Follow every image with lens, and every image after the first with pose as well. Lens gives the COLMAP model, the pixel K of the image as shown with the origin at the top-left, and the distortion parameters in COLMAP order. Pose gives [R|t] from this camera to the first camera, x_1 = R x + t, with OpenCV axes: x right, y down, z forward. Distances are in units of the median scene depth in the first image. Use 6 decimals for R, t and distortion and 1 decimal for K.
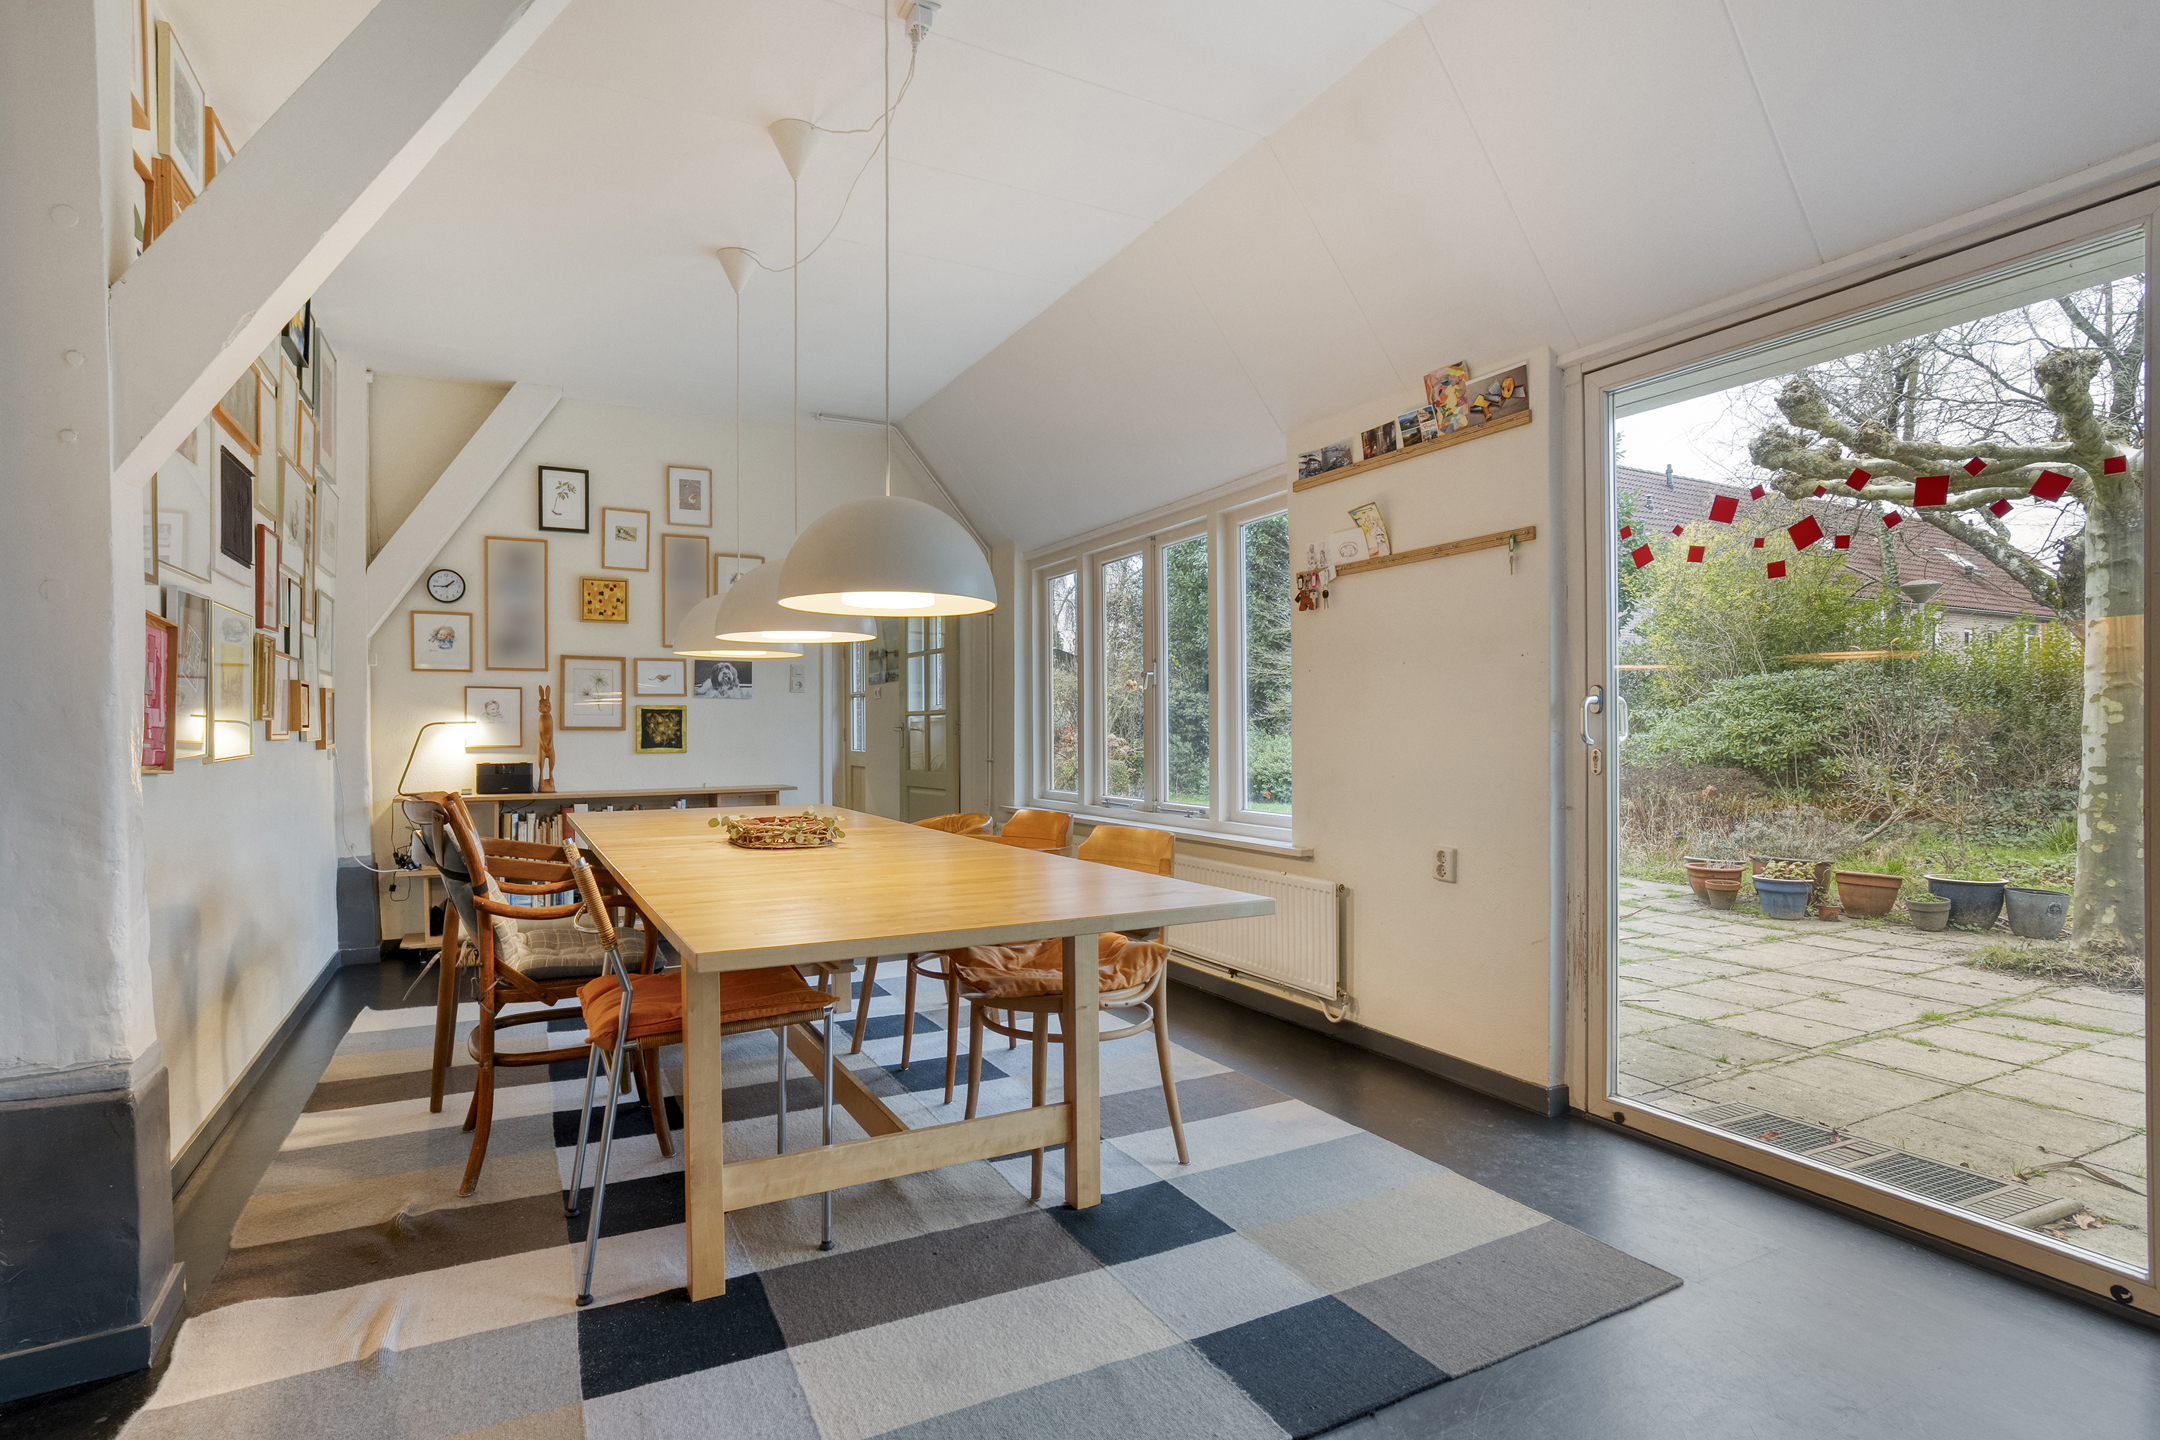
lens RADIAL K [[1108.5, 0, 1075.3], [0, 1108.5, 728.2], [0, 0, 1]] dist [-0.002947, -0.000206]
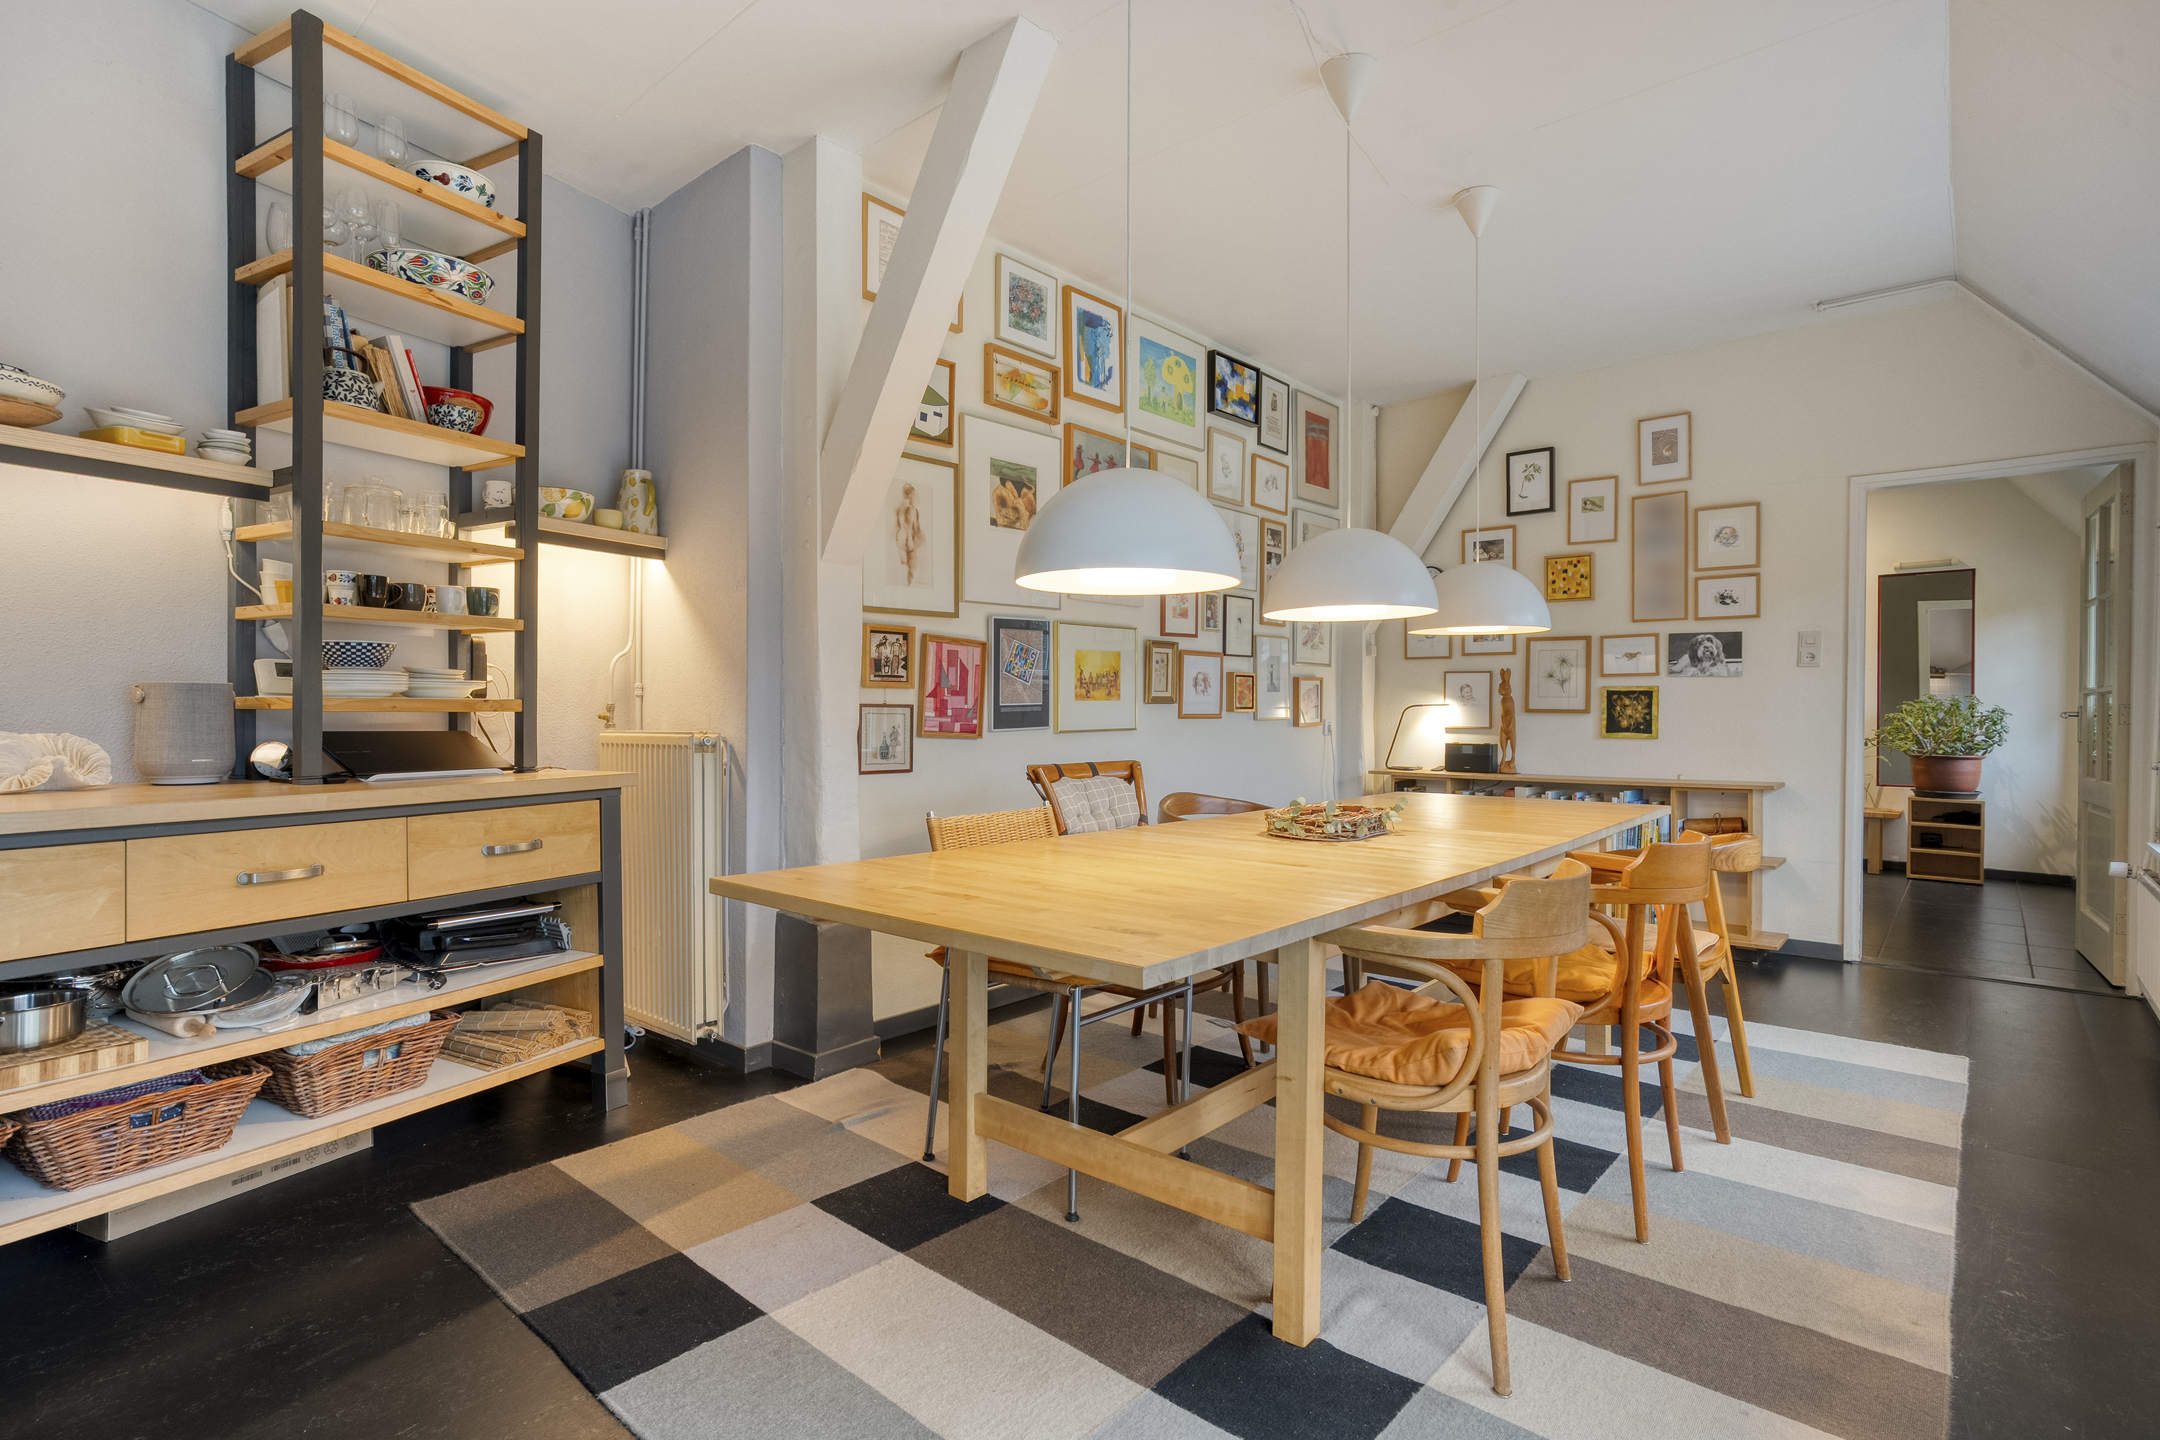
lens RADIAL K [[1076.3, 0, 1084.2], [0, 1076.3, 711.8], [0, 0, 1]] dist [-0.002722, 0.000076]
pose [[0.387163, 0.005278, -0.921996, 0.270706], [-0.005435, 0.999979, 0.003442, -0.000230], [0.921995, 0.003679, 0.387183, 0.248805]]
